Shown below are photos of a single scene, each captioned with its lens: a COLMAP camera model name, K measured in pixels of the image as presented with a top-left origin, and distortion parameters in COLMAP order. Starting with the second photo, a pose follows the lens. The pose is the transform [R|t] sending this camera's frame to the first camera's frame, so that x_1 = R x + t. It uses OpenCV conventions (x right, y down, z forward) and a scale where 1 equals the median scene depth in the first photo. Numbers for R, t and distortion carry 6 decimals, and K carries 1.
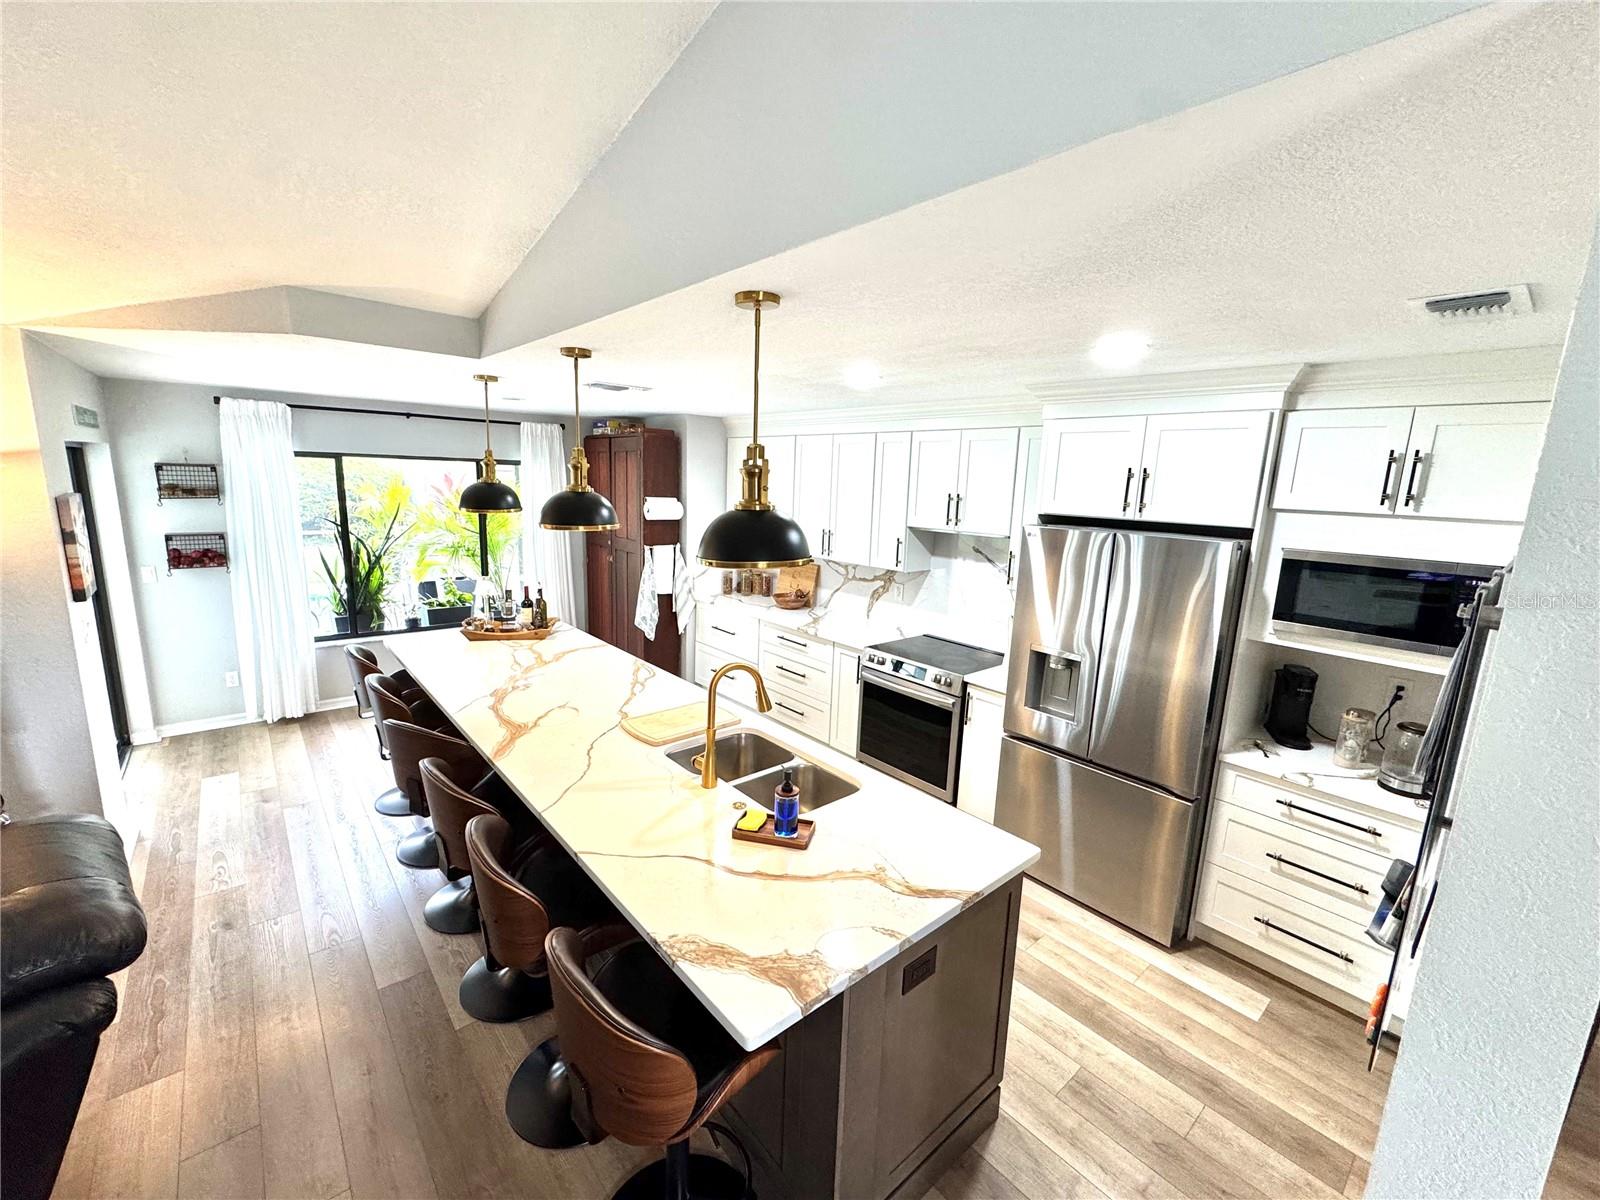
lens RADIAL K [[658.9, 0, 790.7], [0, 658.9, 591.4], [0, 0, 1]] dist [0.031622, -0.009173]
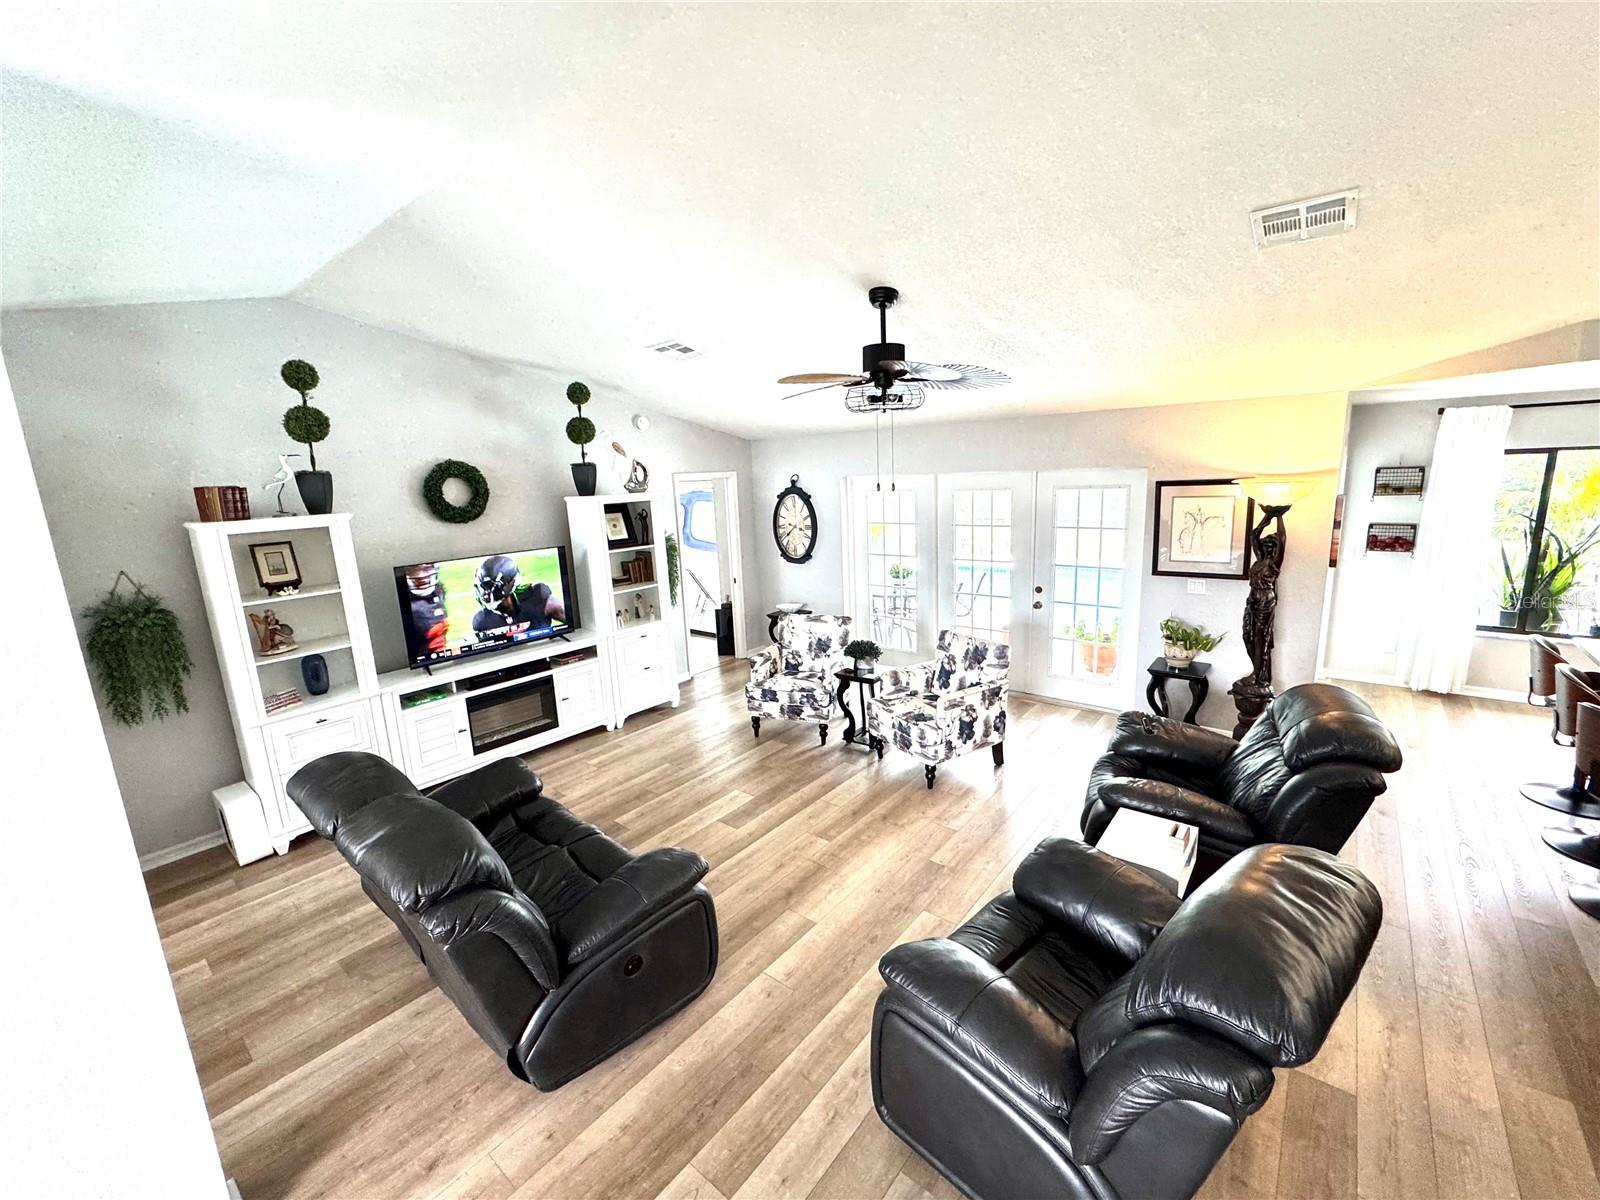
lens RADIAL K [[642.8, 0, 799.1], [0, 642.8, 598.5], [0, 0, 1]] dist [-0.000112, -0.002231]
pose [[0.166587, 0.157734, -0.973329, 0.101894], [-0.122404, 0.982795, 0.138318, 0.020056], [0.978400, 0.096097, 0.183028, -0.271954]]
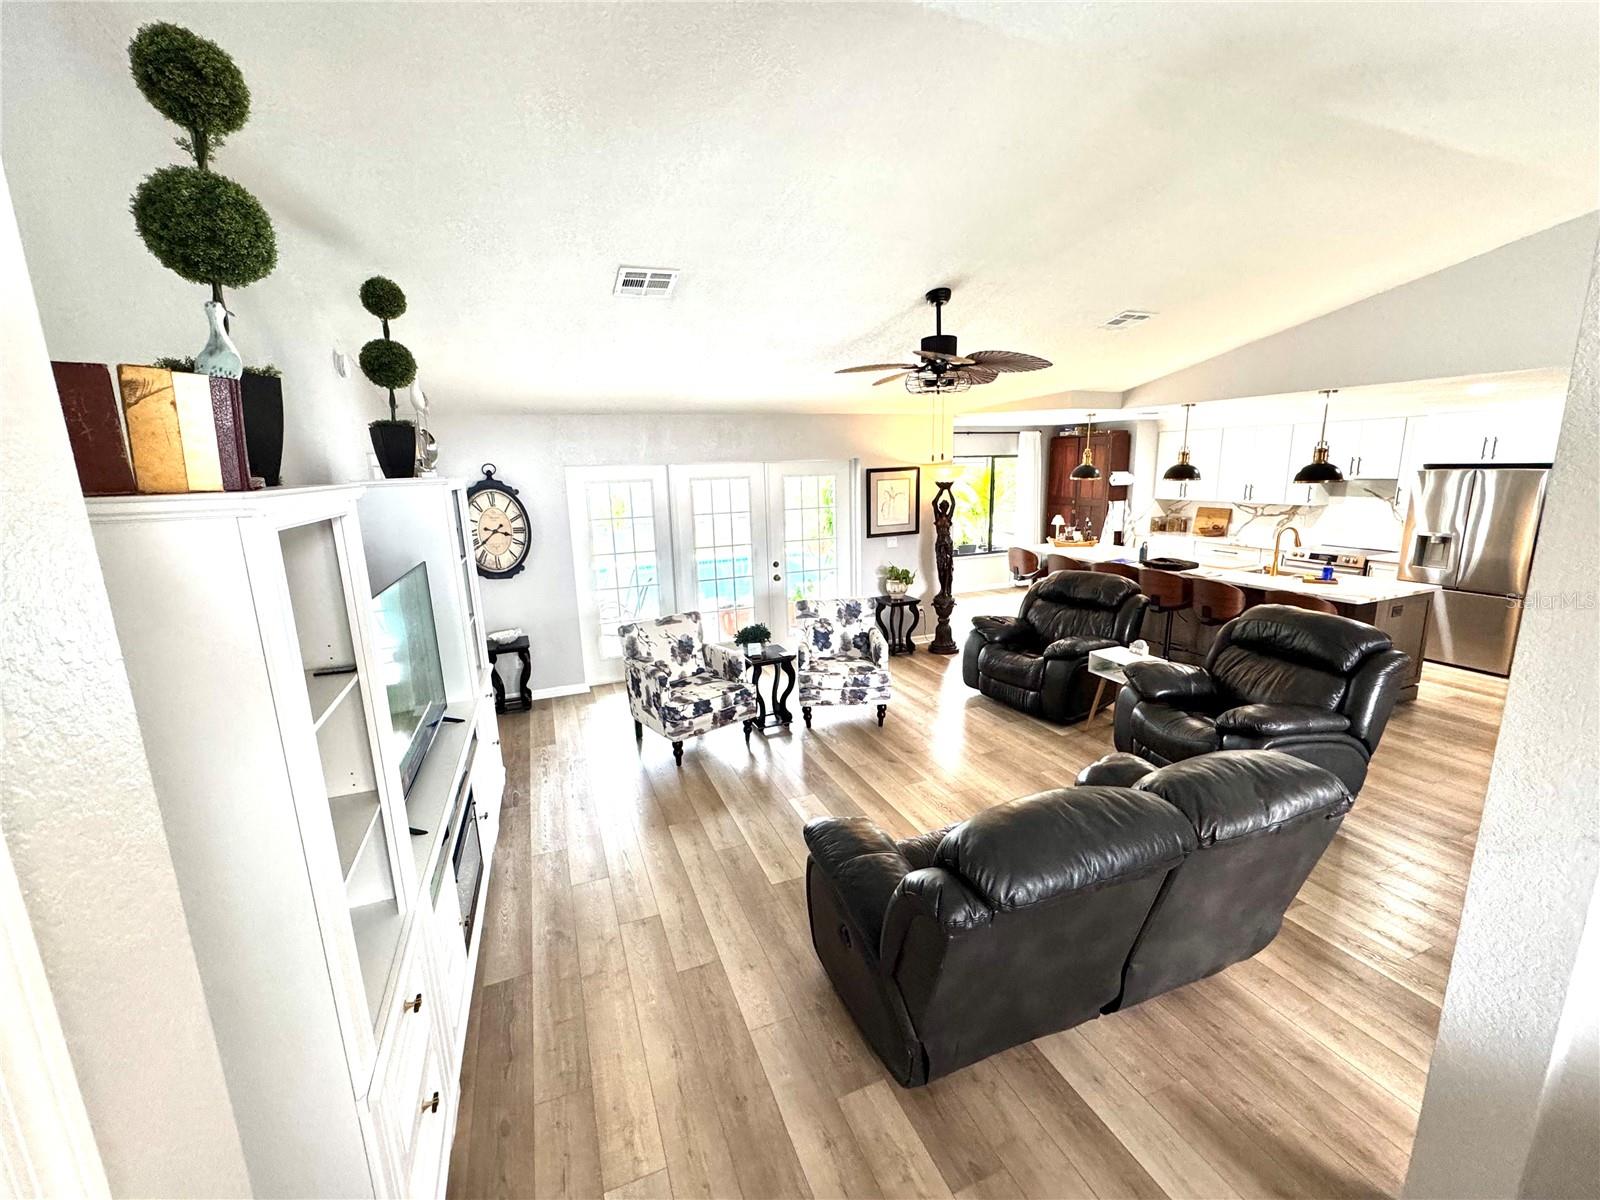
lens RADIAL K [[658.9, 0, 790.7], [0, 658.9, 591.4], [0, 0, 1]] dist [0.031622, -0.009173]
pose [[0.938675, 0.009318, -0.344677, -0.393746], [-0.002383, 0.999786, 0.020536, 0.127400], [0.344795, -0.018455, 0.938497, -0.857612]]
